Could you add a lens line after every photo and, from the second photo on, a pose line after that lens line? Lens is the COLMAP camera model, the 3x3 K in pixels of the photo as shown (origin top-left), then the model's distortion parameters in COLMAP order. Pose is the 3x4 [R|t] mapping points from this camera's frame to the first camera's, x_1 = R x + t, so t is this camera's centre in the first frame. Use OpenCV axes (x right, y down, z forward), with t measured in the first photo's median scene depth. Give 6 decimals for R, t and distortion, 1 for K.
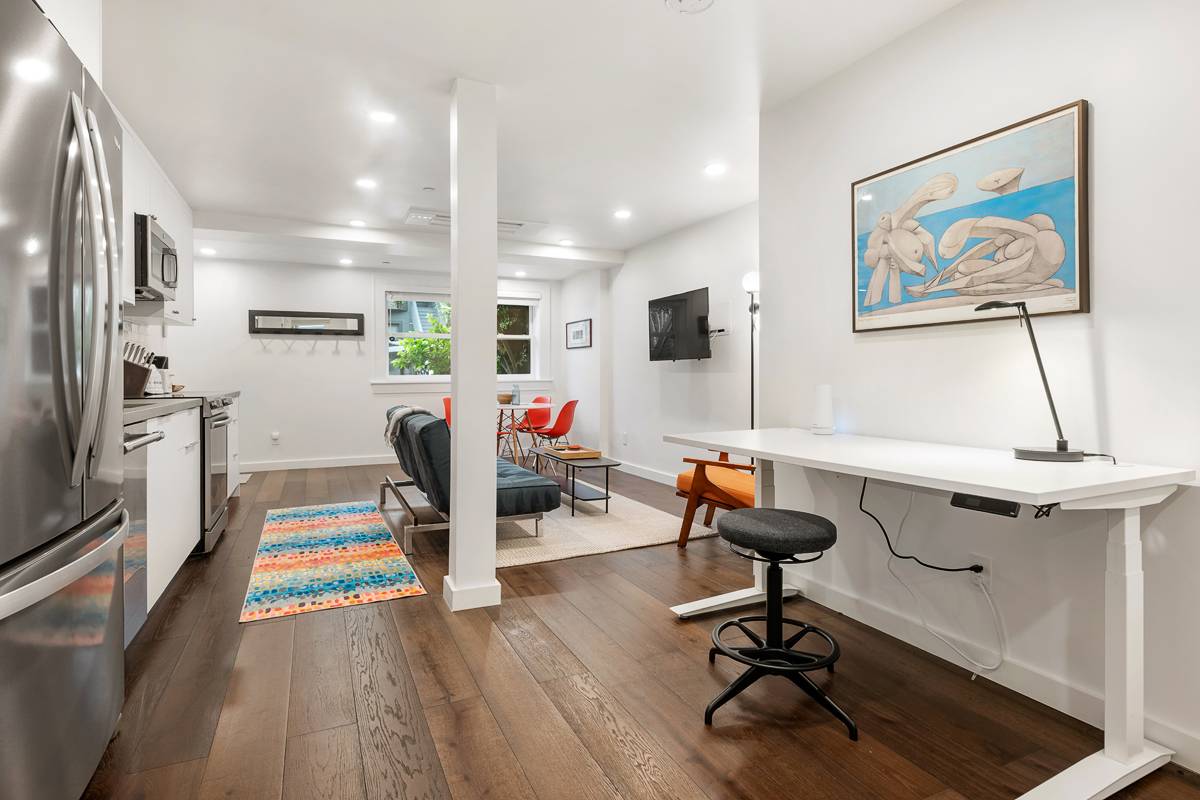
lens RADIAL K [[616.5, 0, 599.7], [0, 616.5, 378.2], [0, 0, 1]] dist [0.002394, -0.000660]
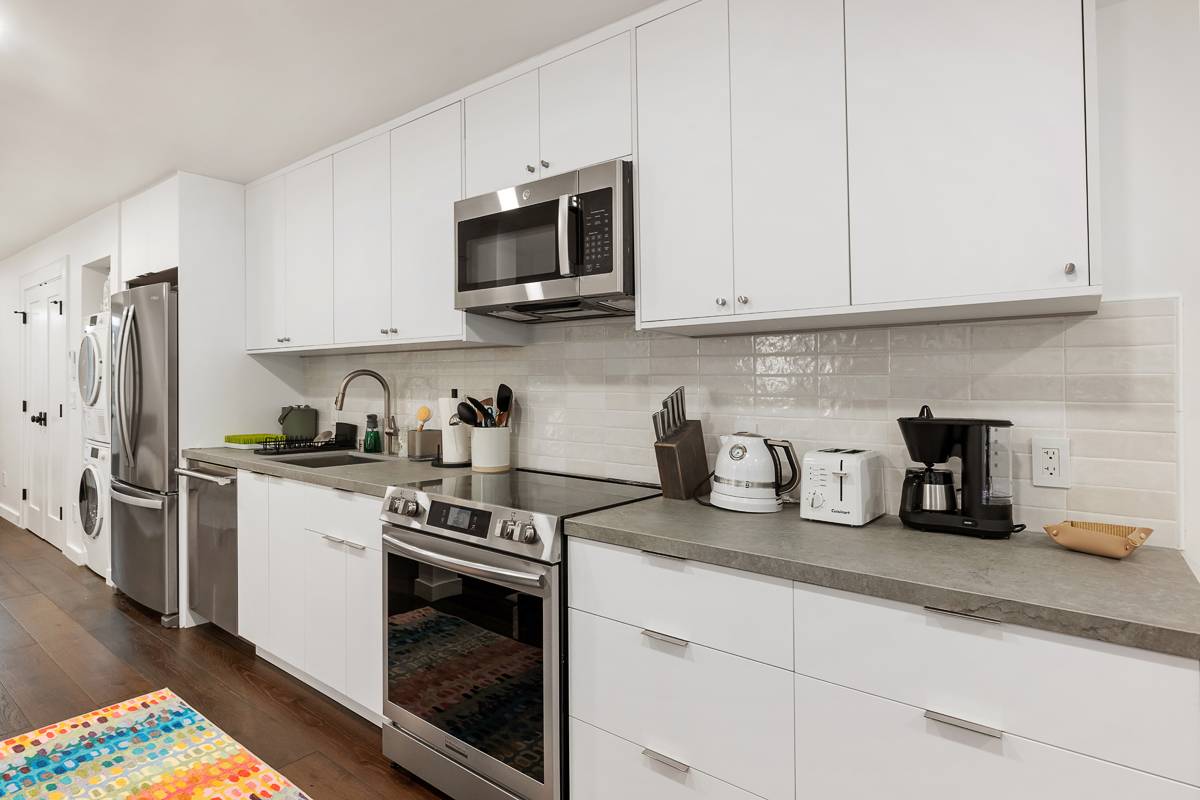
lens RADIAL K [[616.5, 0, 605.7], [0, 616.5, 402.8], [0, 0, 1]] dist [0.002394, -0.000660]
pose [[-0.887221, 0.002740, -0.461337, -0.391923], [-0.010915, 0.999578, 0.026928, -0.047305], [0.461216, 0.028927, -0.886816, 1.137124]]
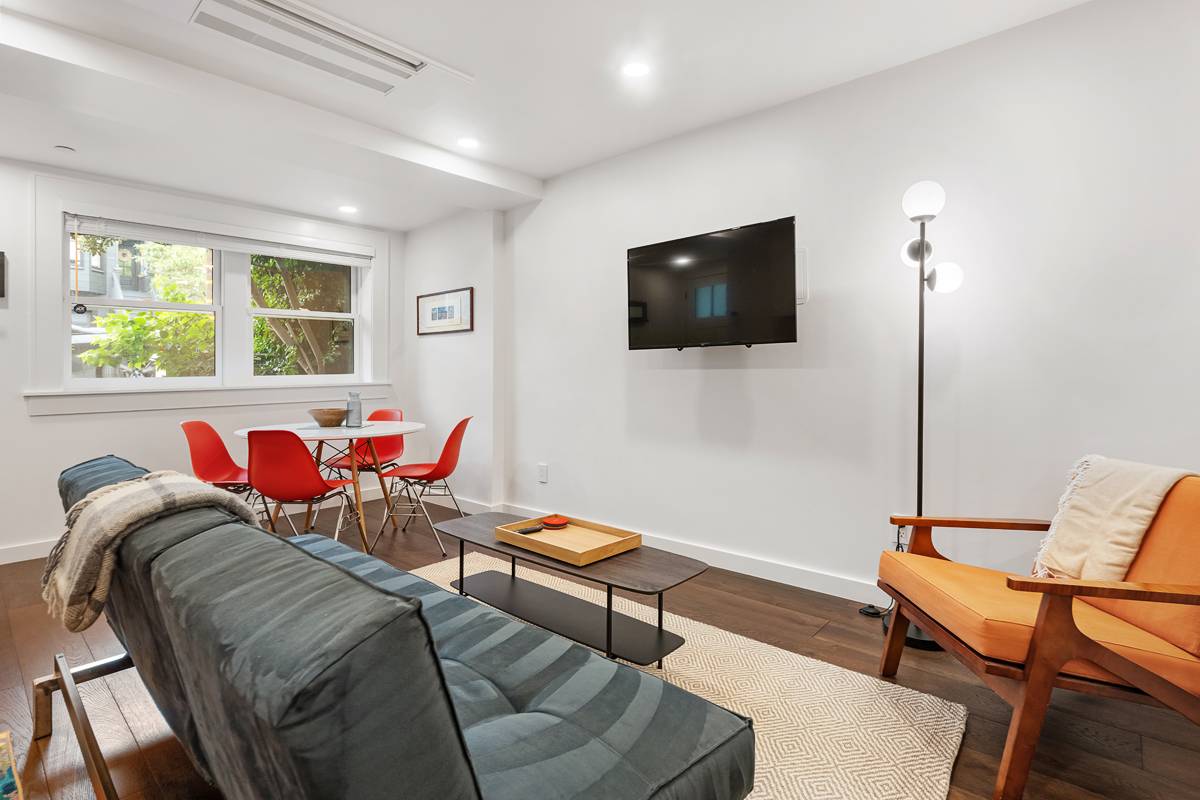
lens RADIAL K [[603.6, 0, 615.3], [0, 603.6, 364.9], [0, 0, 1]] dist [-0.010333, 0.005574]
pose [[0.919988, -0.001485, 0.391944, -0.164470], [0.009680, 0.999774, -0.018934, -0.003056], [-0.391827, 0.021213, 0.919794, 0.491268]]
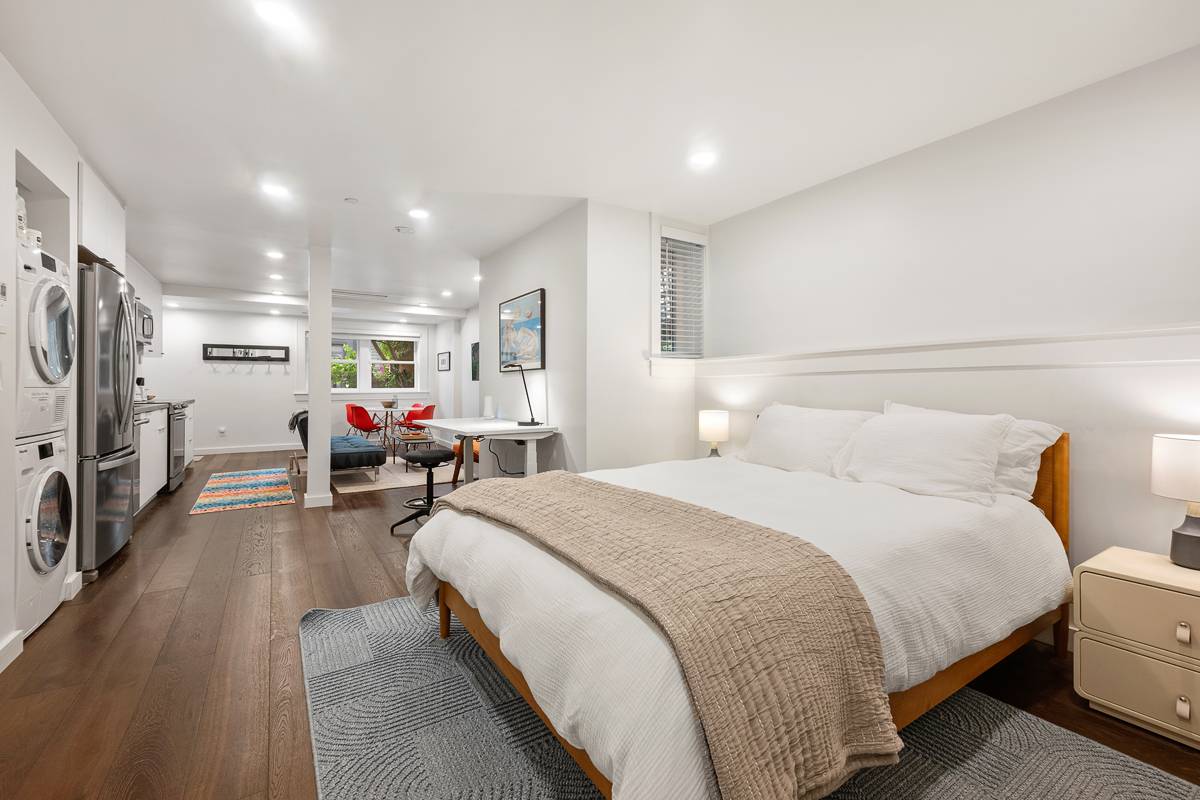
lens RADIAL K [[506.4, 0, 591.9], [0, 506.4, 384.9], [0, 0, 1]] dist [0.004669, -0.000054]
pose [[0.991930, 0.003475, 0.126741, 0.234020], [-0.002436, 0.999962, -0.008348, -0.007285], [-0.126765, 0.007971, 0.991901, -0.374945]]
